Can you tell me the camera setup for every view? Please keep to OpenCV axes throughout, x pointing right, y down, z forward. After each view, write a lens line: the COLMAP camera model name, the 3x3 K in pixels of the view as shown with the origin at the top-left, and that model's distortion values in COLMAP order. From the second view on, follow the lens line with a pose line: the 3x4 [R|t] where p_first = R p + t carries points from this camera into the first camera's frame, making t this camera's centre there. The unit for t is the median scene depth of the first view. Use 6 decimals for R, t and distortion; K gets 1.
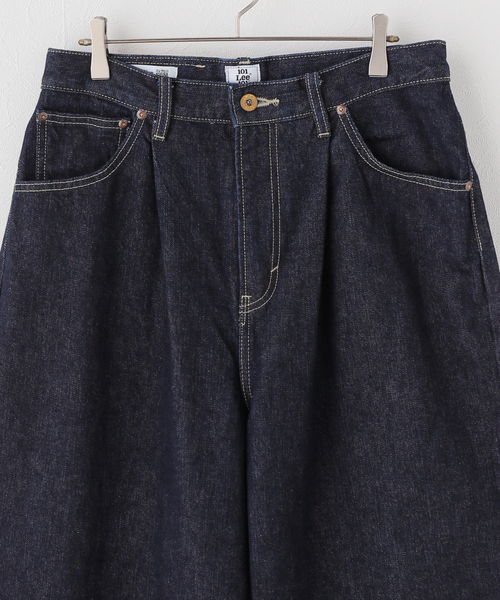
lens RADIAL K [[1296.7, 0, 251.3], [0, 1296.7, 300.7], [0, 0, 1]] dist [-0.067206, 0.000000]
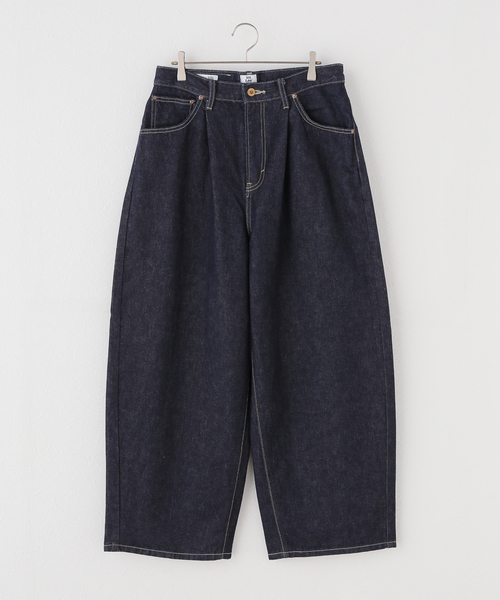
lens RADIAL K [[959.1, 0, 248.4], [0, 959.1, 299.8], [0, 0, 1]] dist [-0.044210, 0.000000]
pose [[0.999917, 0.006486, 0.011162, -0.021894], [-0.006958, 0.999061, 0.042759, 0.120771], [-0.010874, -0.042833, 0.999023, -0.589024]]
